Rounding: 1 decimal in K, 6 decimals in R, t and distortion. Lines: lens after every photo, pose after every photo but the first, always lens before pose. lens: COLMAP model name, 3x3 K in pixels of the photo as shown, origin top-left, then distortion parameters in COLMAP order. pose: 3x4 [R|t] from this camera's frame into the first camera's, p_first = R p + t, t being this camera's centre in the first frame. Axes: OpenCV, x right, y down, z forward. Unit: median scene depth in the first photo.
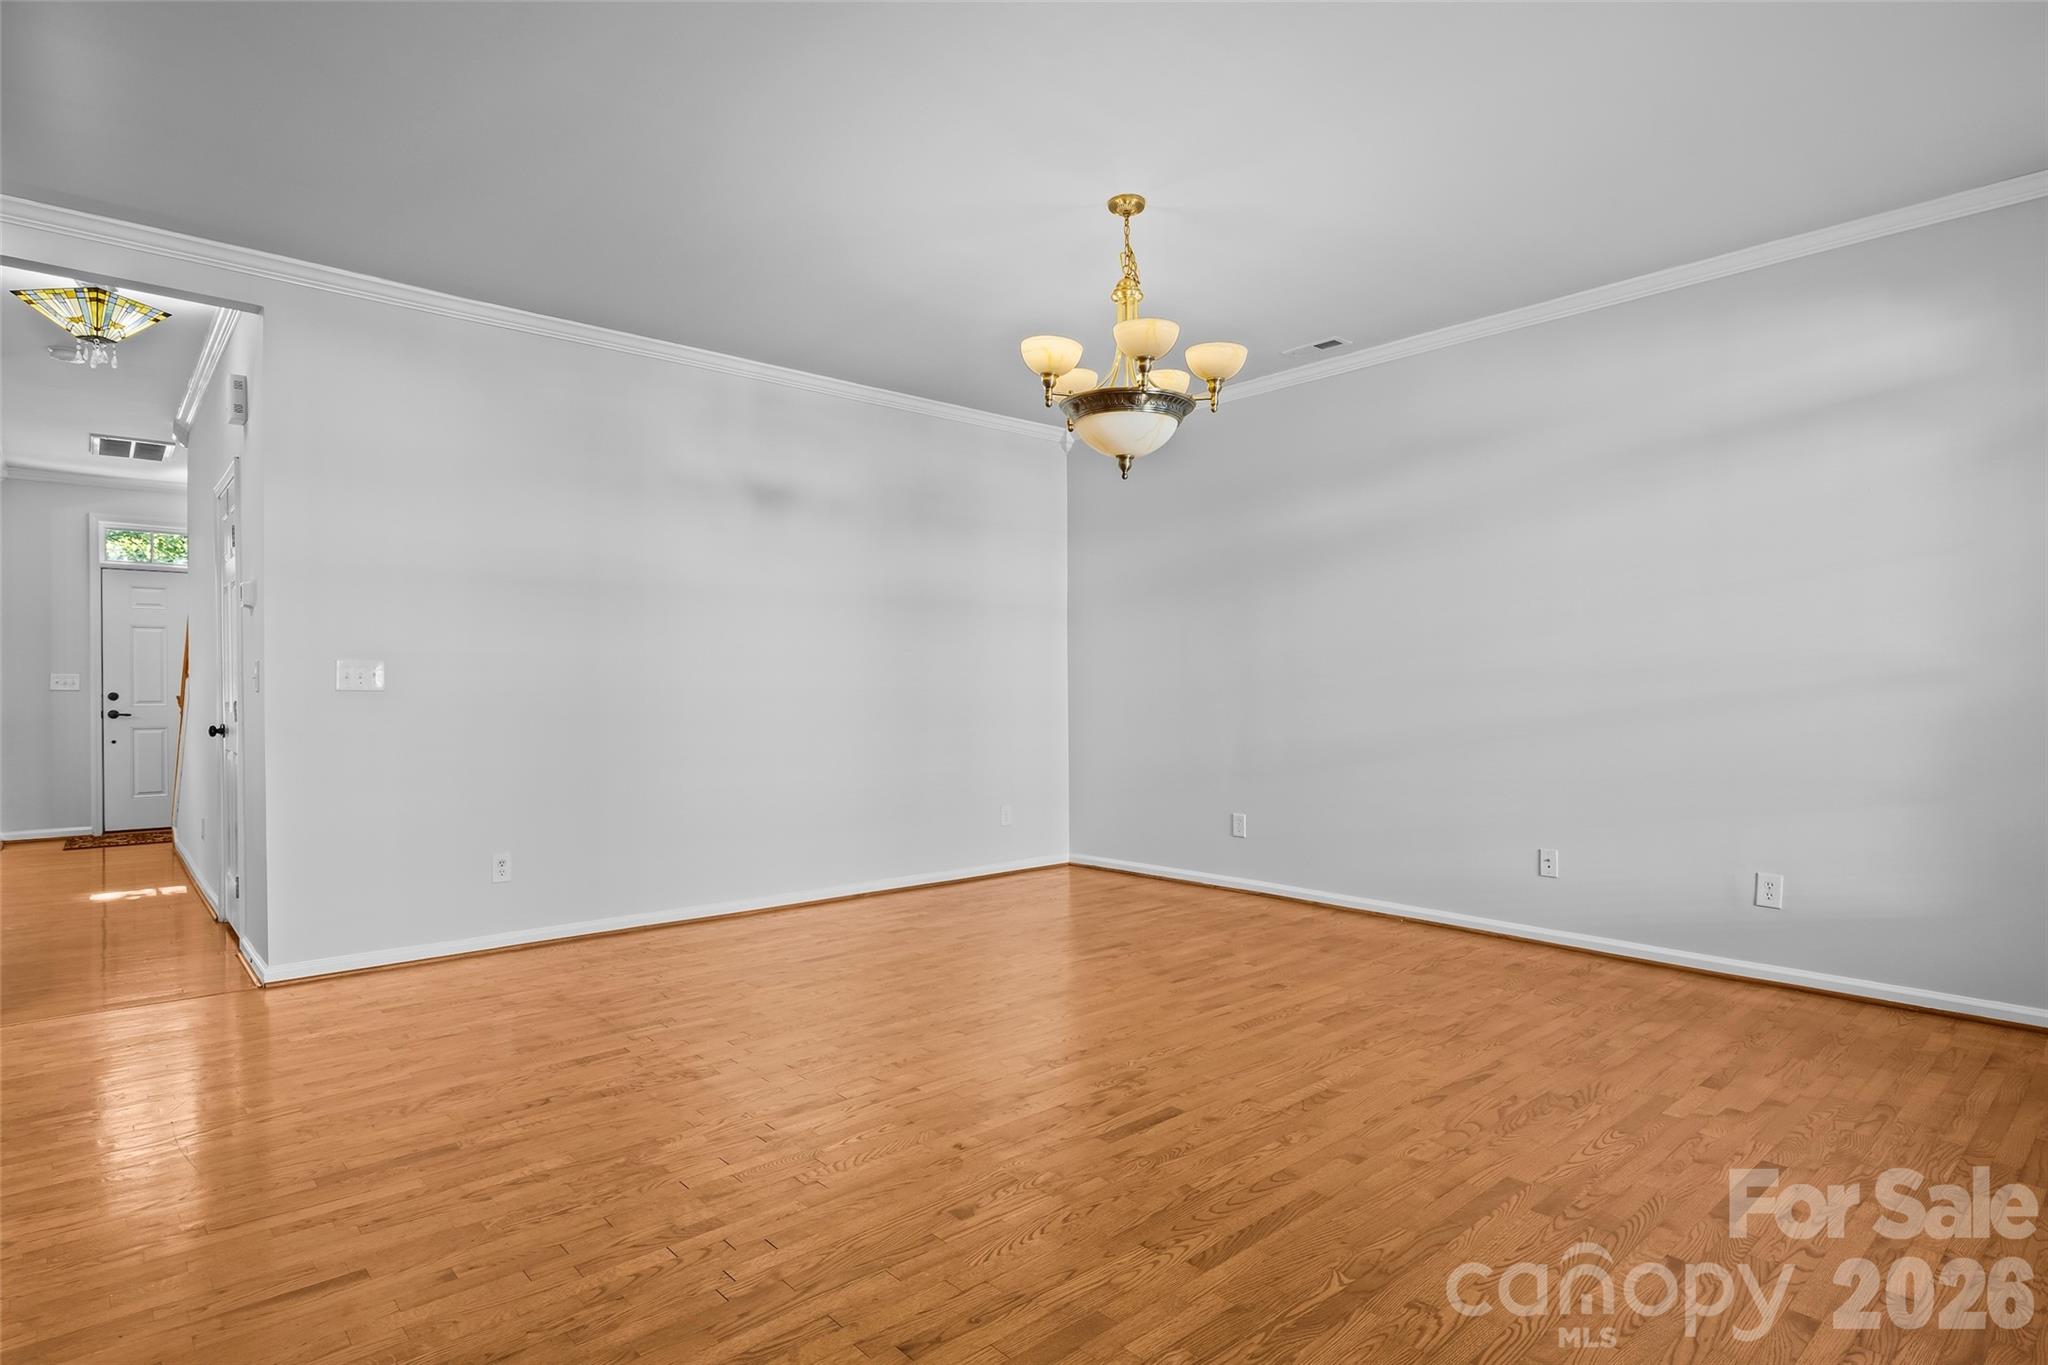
lens RADIAL K [[1075.3, 0, 1017.7], [0, 1075.3, 687.2], [0, 0, 1]] dist [0.001788, -0.000216]
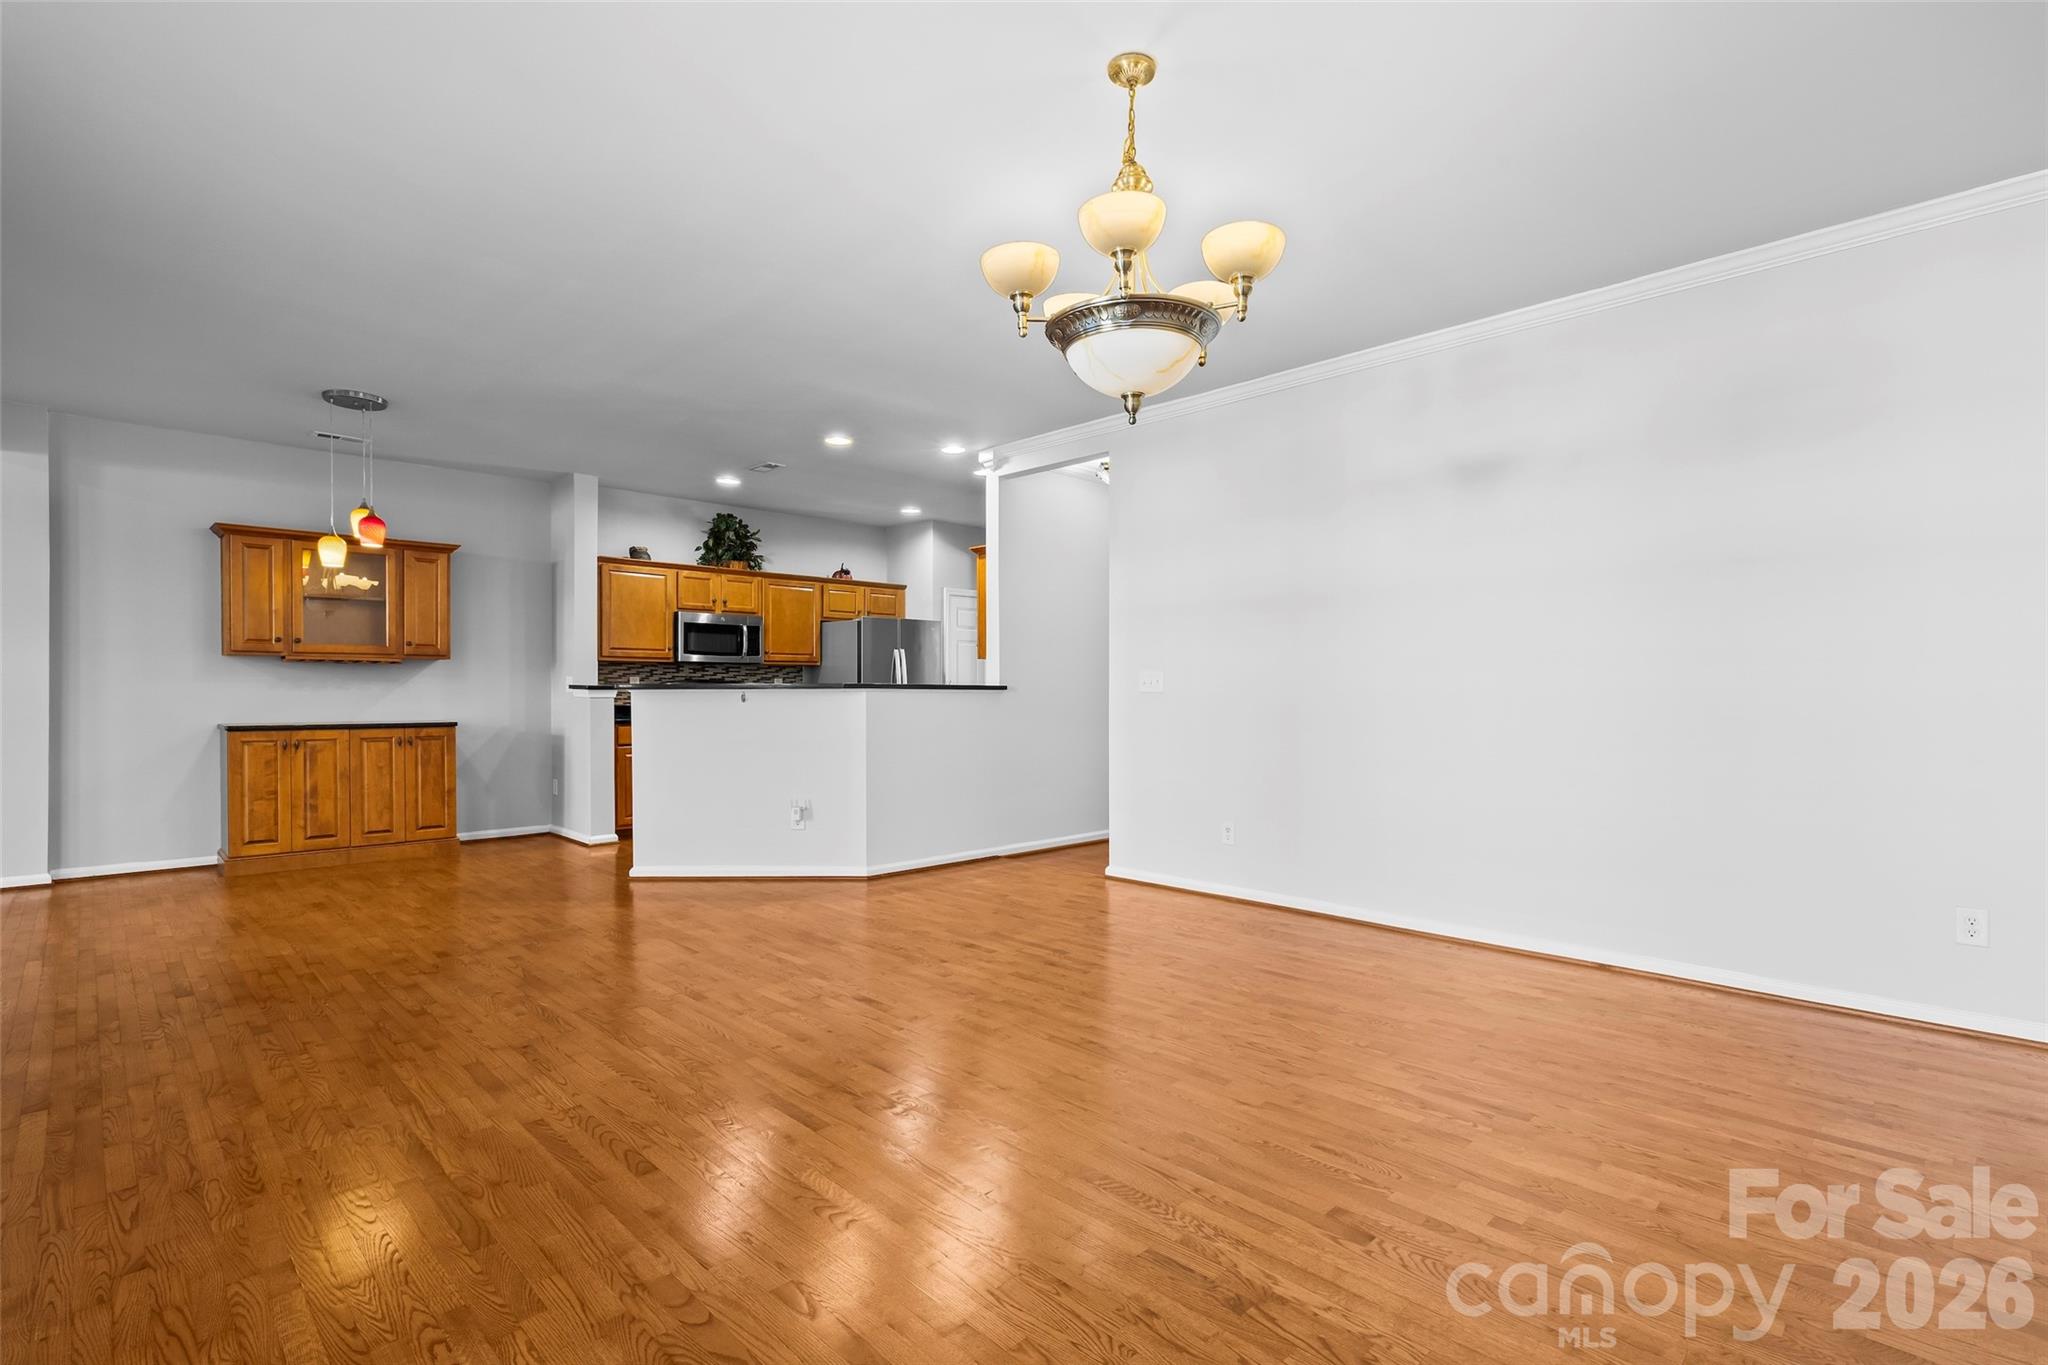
lens RADIAL K [[957.8, 0, 1023.1], [0, 957.8, 698.5], [0, 0, 1]] dist [-0.005708, 0.000283]
pose [[0.050198, 0.009302, -0.998696, 0.806146], [0.000964, 0.999956, 0.009362, -0.001177], [0.998739, -0.001432, 0.050187, 0.904448]]
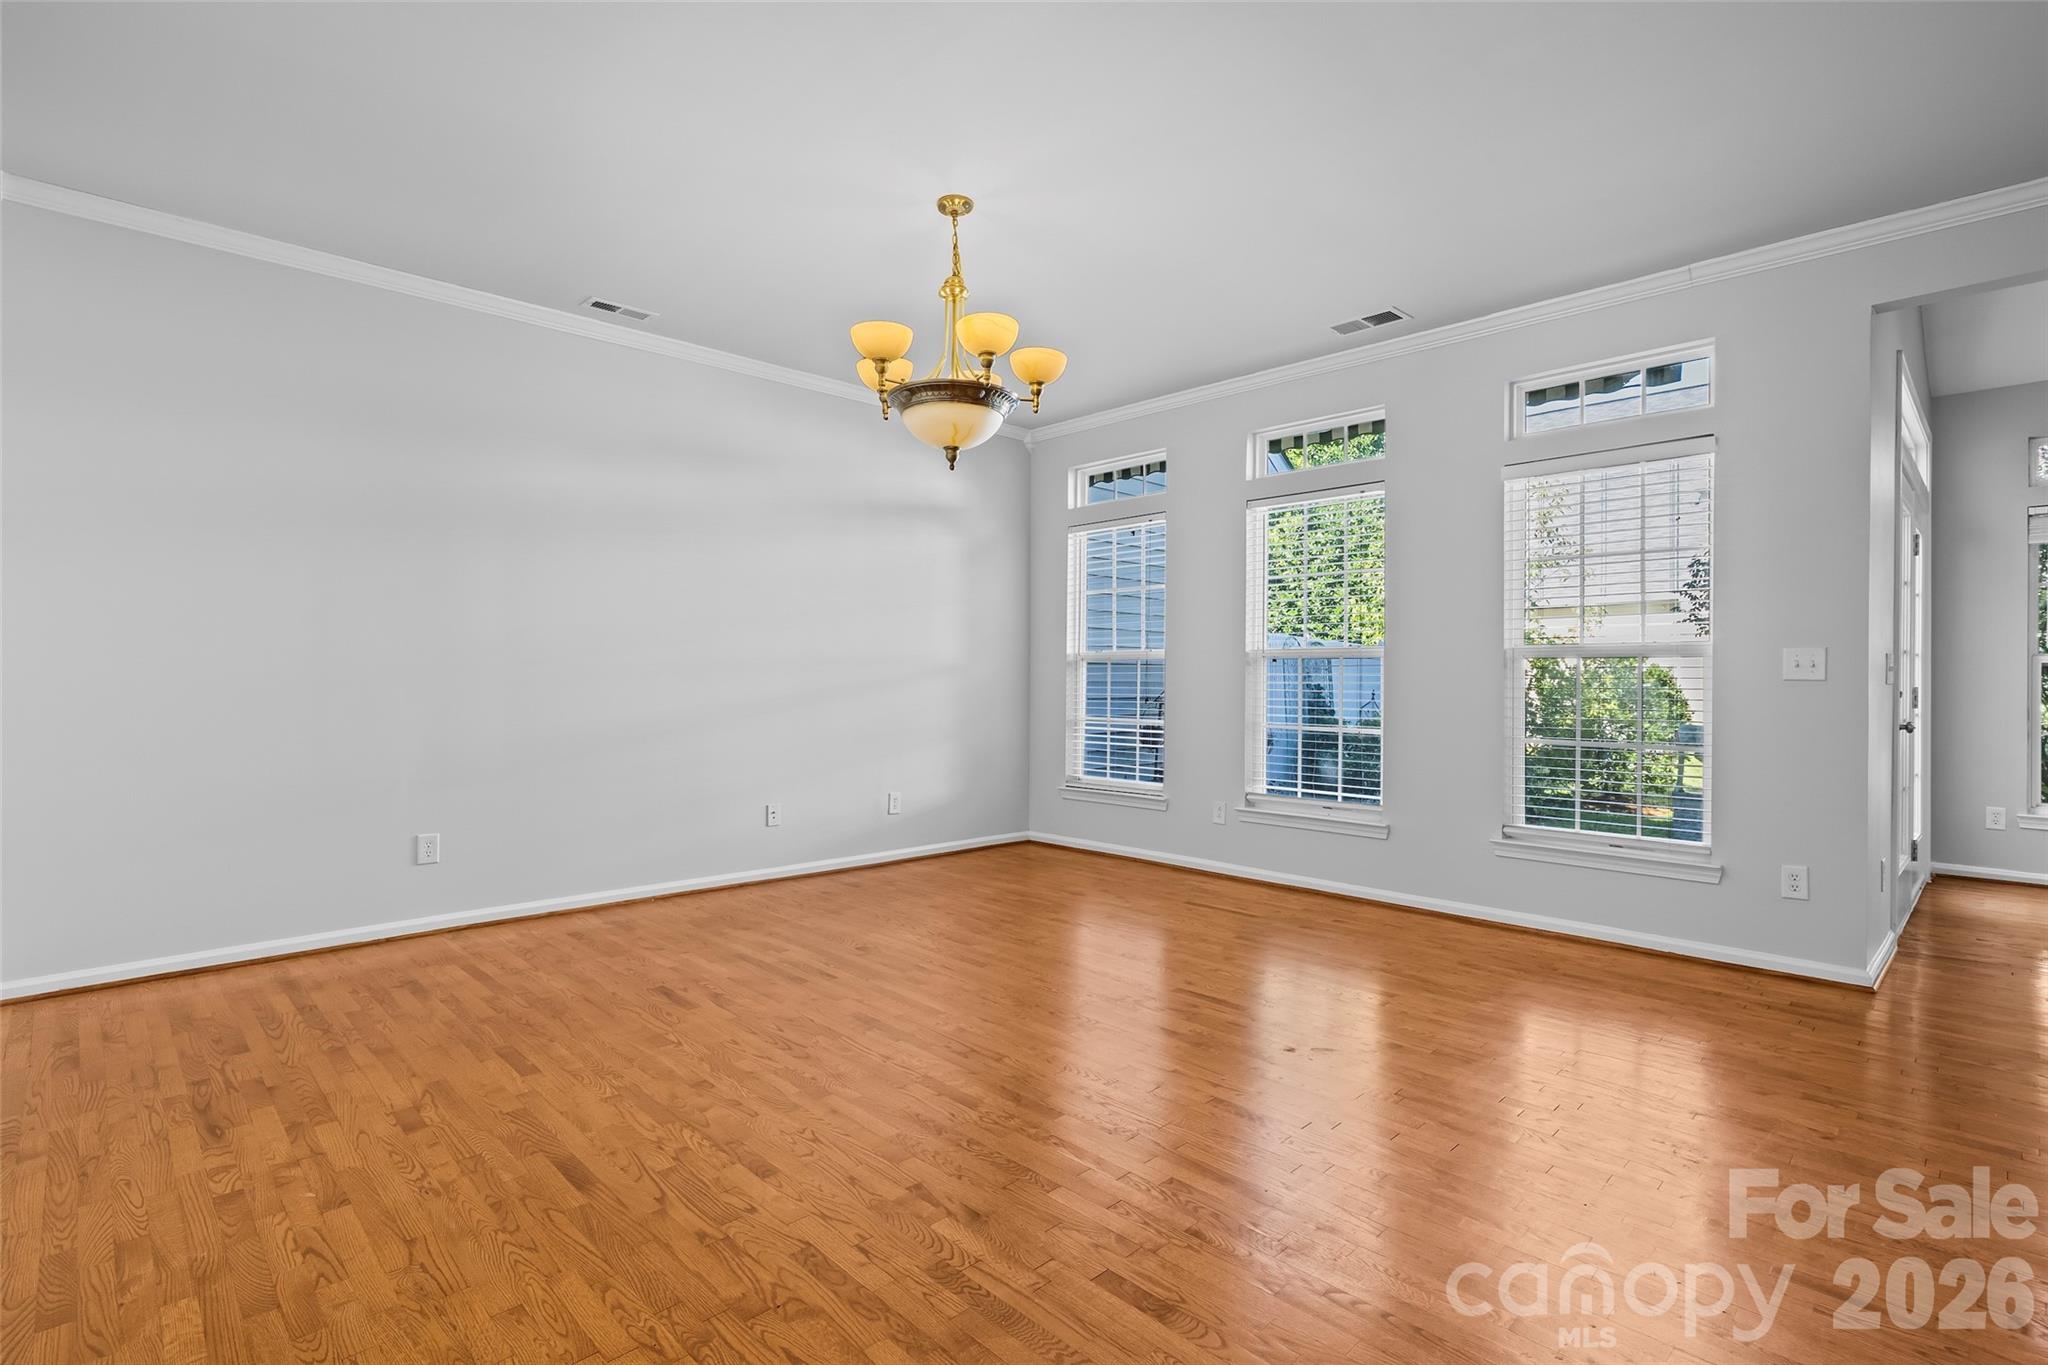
lens RADIAL K [[957.8, 0, 1031.2], [0, 957.8, 674.2], [0, 0, 1]] dist [-0.005708, 0.000283]
pose [[-0.049065, 0.005868, 0.998778, -0.827632], [-0.009341, 0.999936, -0.006334, 0.005331], [-0.998752, -0.009640, -0.049007, 0.989122]]
